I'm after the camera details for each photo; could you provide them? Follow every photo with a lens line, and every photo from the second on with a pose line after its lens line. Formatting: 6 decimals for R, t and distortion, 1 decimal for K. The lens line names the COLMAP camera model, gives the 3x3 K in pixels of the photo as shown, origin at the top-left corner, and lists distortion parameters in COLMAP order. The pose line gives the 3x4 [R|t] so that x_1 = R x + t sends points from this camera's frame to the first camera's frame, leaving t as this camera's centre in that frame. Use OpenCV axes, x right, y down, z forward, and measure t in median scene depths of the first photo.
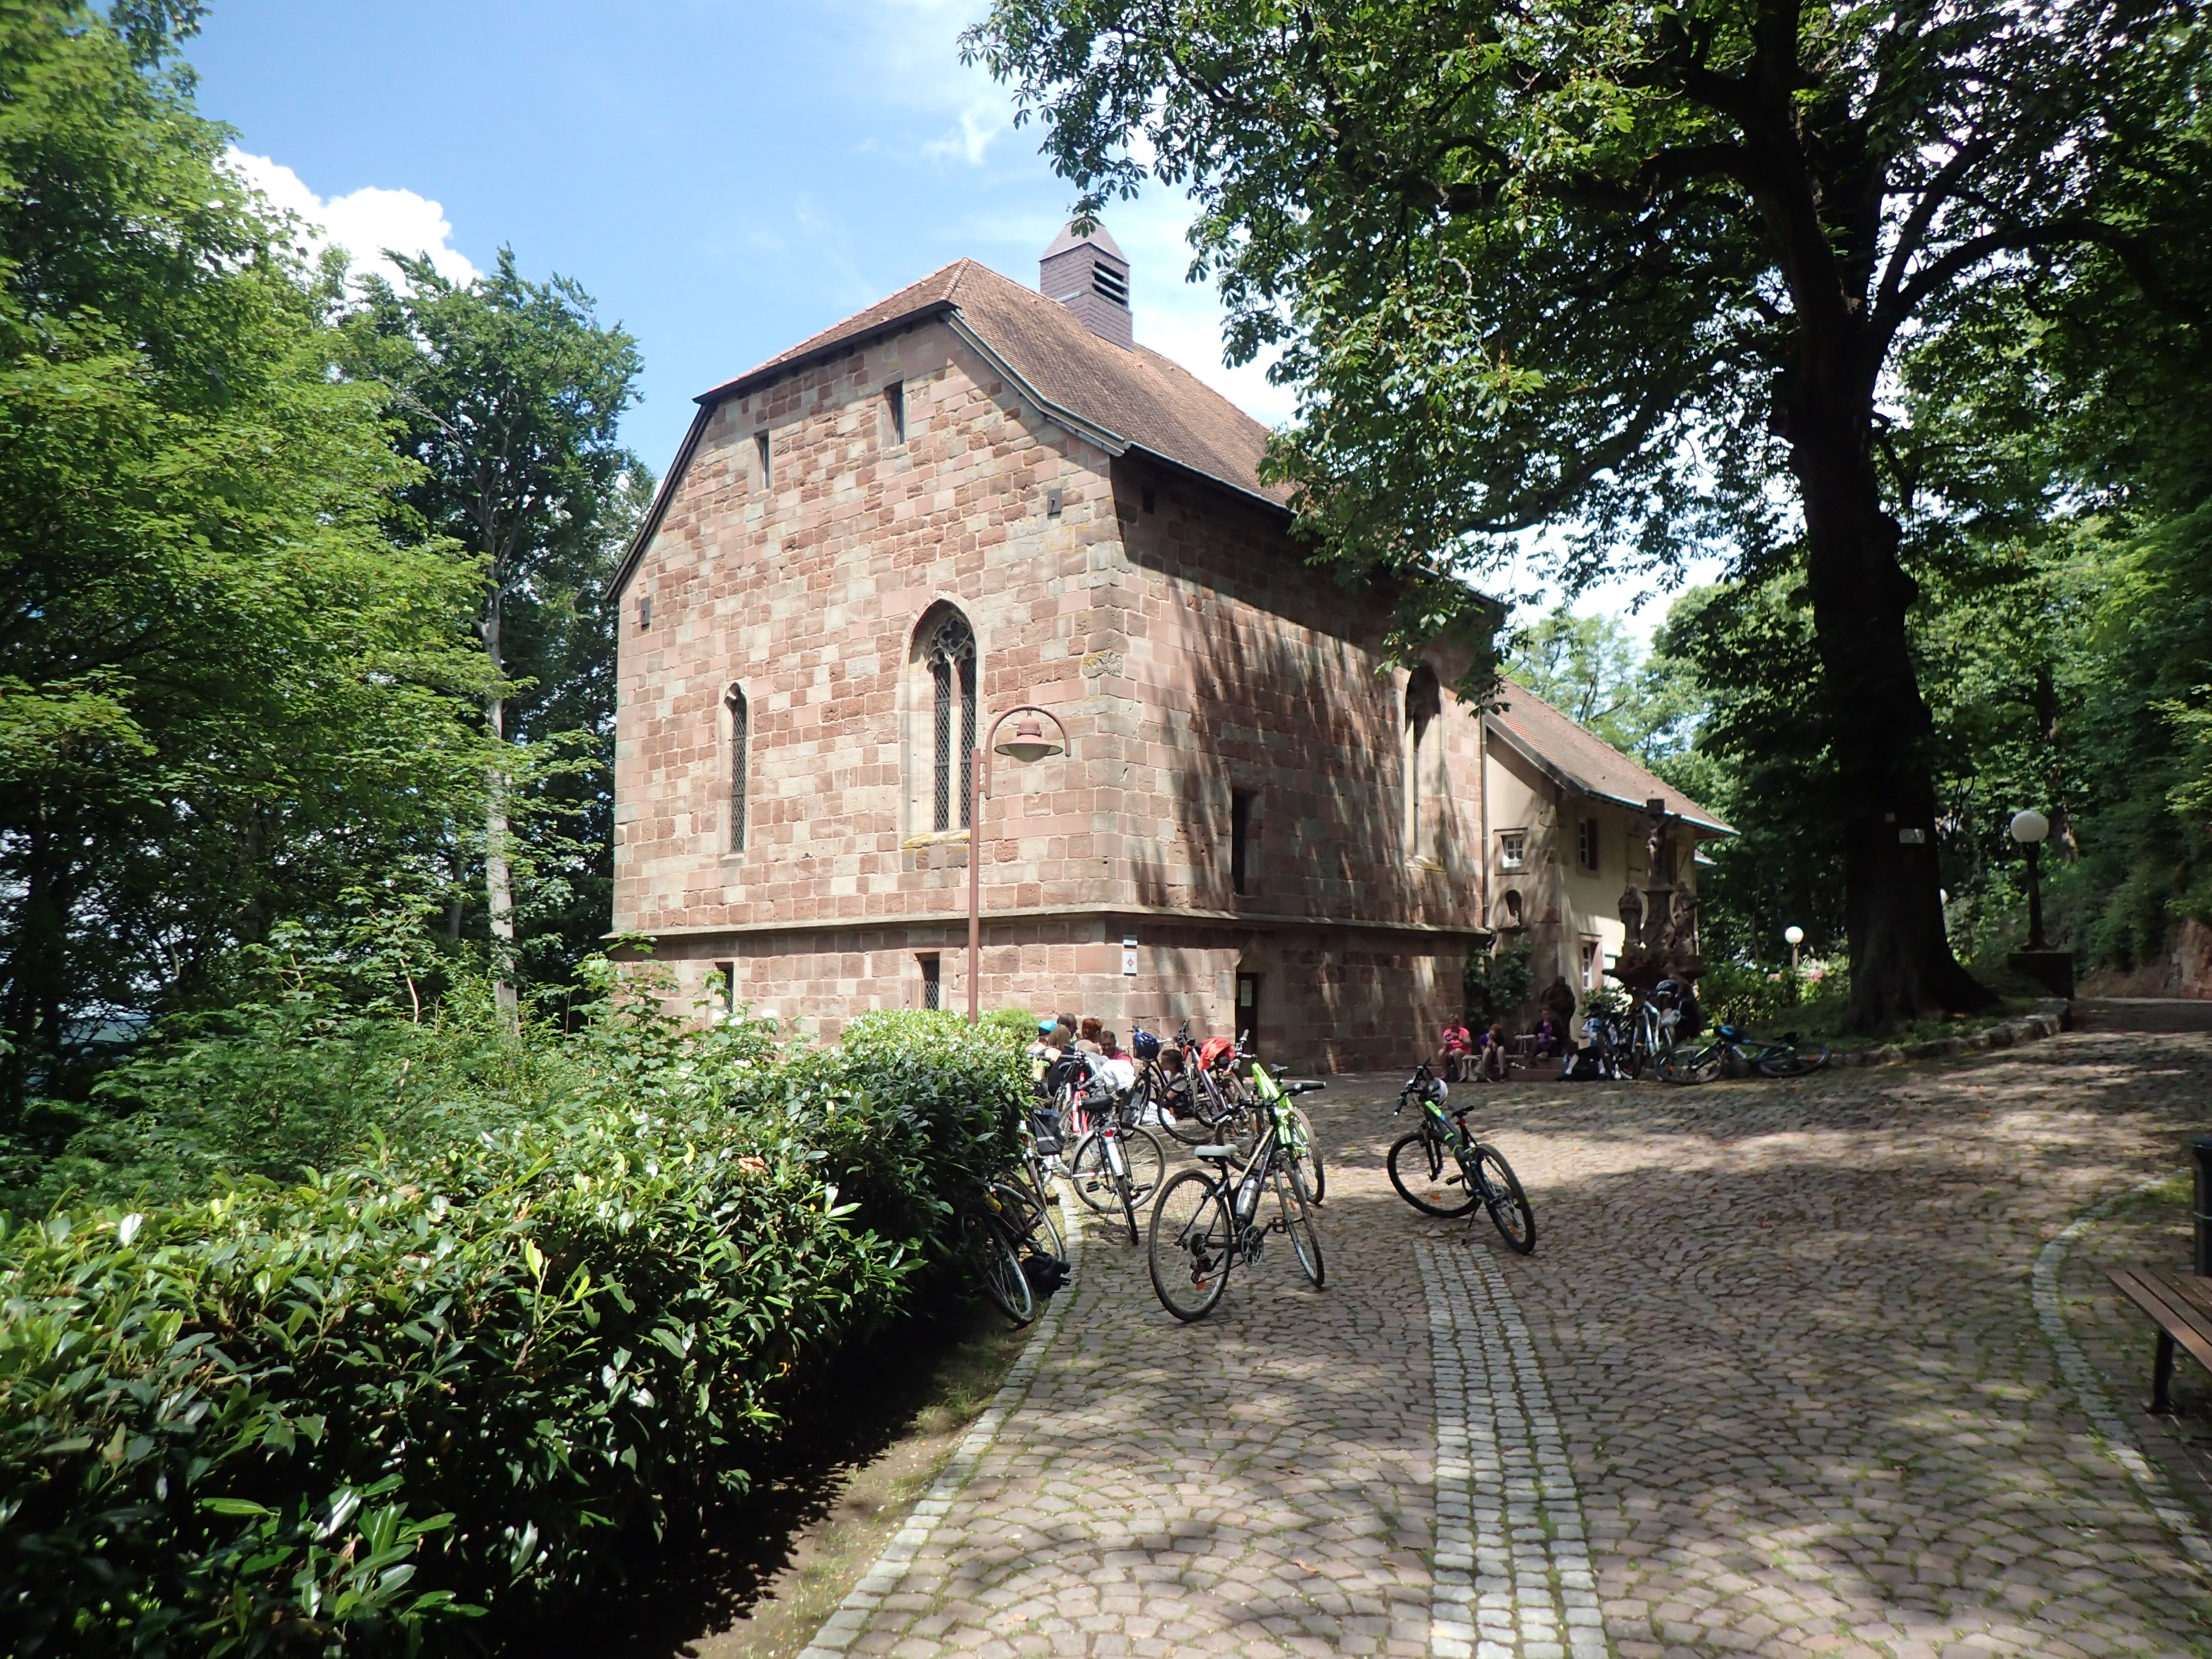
lens RADIAL K [[1630.3, 0, 1106.3], [0, 1630.3, 833.7], [0, 0, 1]] dist [-0.003336, -0.009521]
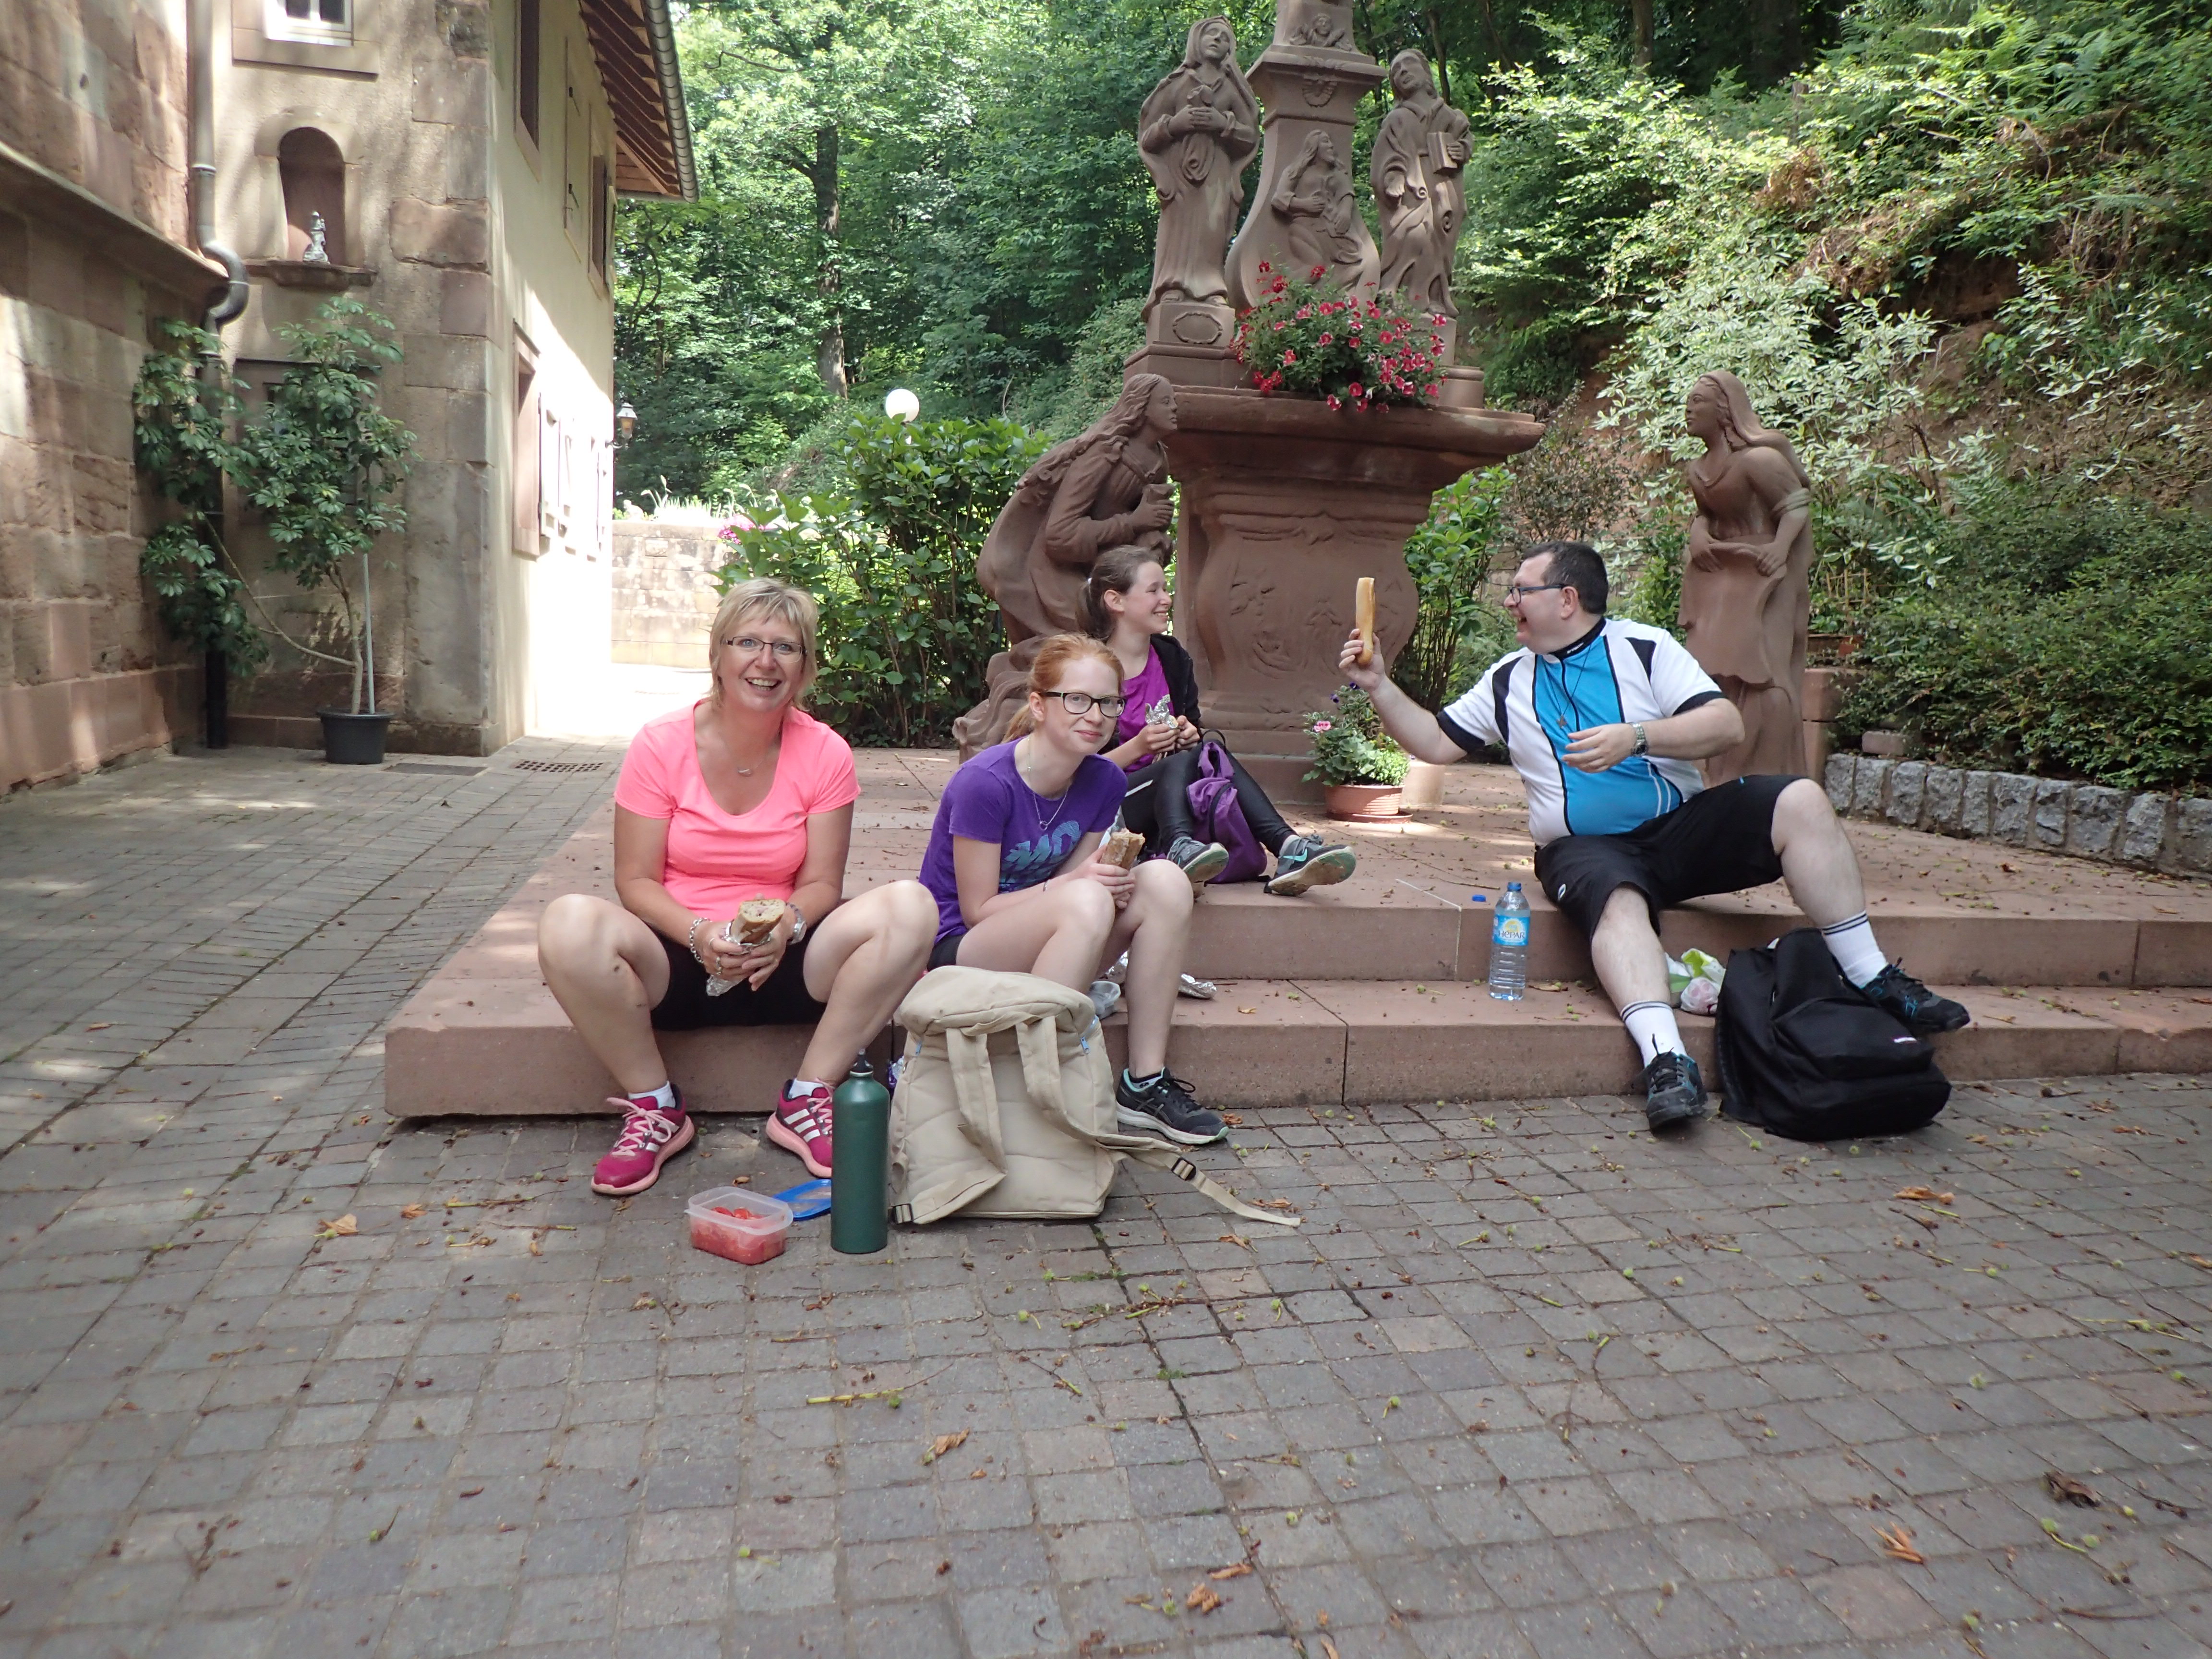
lens RADIAL K [[1630.3, 0, 1109.3], [0, 1630.3, 829.8], [0, 0, 1]] dist [-0.003336, -0.009521]
pose [[0.618126, -0.064409, 0.783436, 0.118421], [-0.144799, 0.970254, 0.194013, 0.082799], [-0.772628, -0.233365, 0.590413, 0.760032]]
